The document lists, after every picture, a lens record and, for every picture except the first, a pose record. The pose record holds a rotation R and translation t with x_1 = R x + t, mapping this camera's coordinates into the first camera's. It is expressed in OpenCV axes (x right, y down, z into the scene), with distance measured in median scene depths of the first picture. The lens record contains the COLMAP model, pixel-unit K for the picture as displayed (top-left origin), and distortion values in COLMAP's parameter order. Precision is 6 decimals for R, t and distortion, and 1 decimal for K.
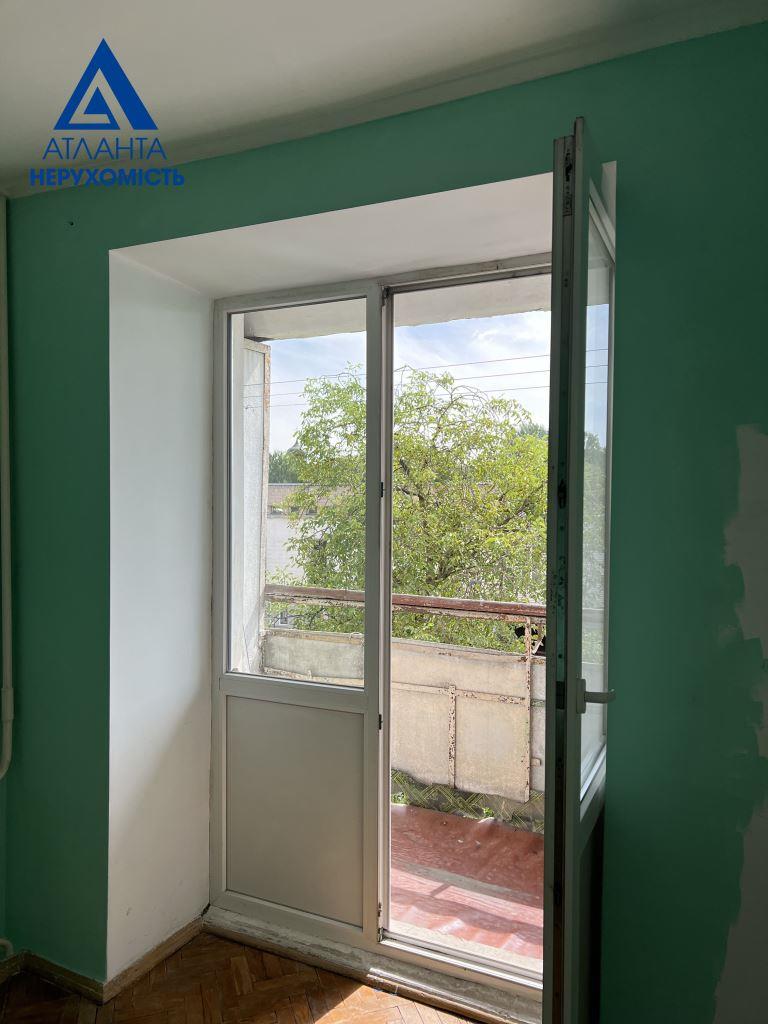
lens RADIAL K [[776.9, 0, 386.6], [0, 776.9, 515.1], [0, 0, 1]] dist [0.004622, 0.004426]
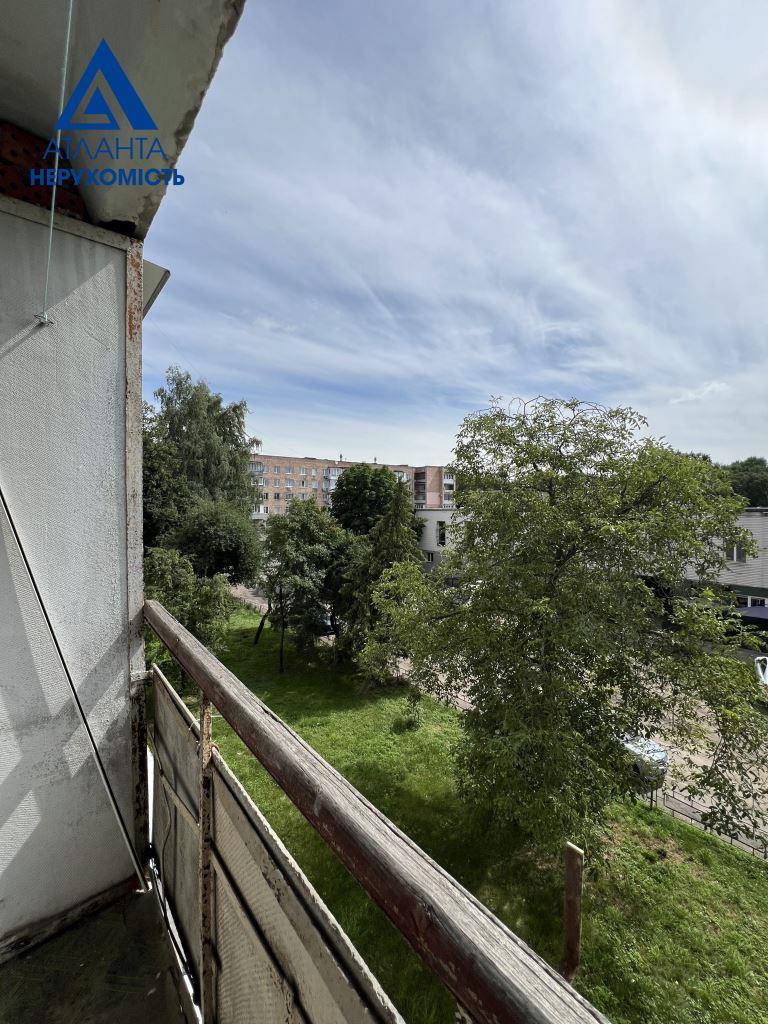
lens RADIAL K [[412.0, 0, 385.5], [0, 412.0, 507.7], [0, 0, 1]] dist [-0.002792, 0.001468]
pose [[0.919391, -0.010034, -0.393218, 0.070308], [0.007883, 0.999944, -0.007086, 0.004006], [0.393267, 0.003415, 0.919418, 0.298221]]
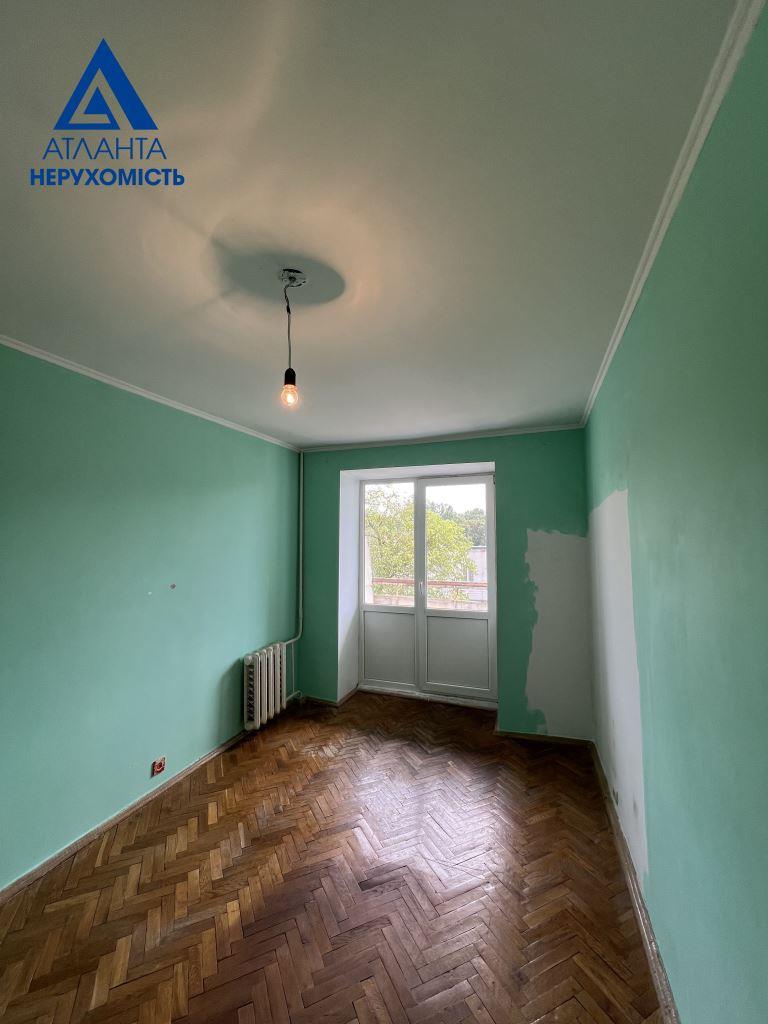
lens RADIAL K [[412.0, 0, 377.0], [0, 412.0, 512.8], [0, 0, 1]] dist [-0.002792, 0.001468]
pose [[0.996382, -0.002079, 0.084959, -0.064083], [0.009048, 0.996614, -0.081725, -0.003512], [-0.084502, 0.082198, 0.993027, -0.134672]]
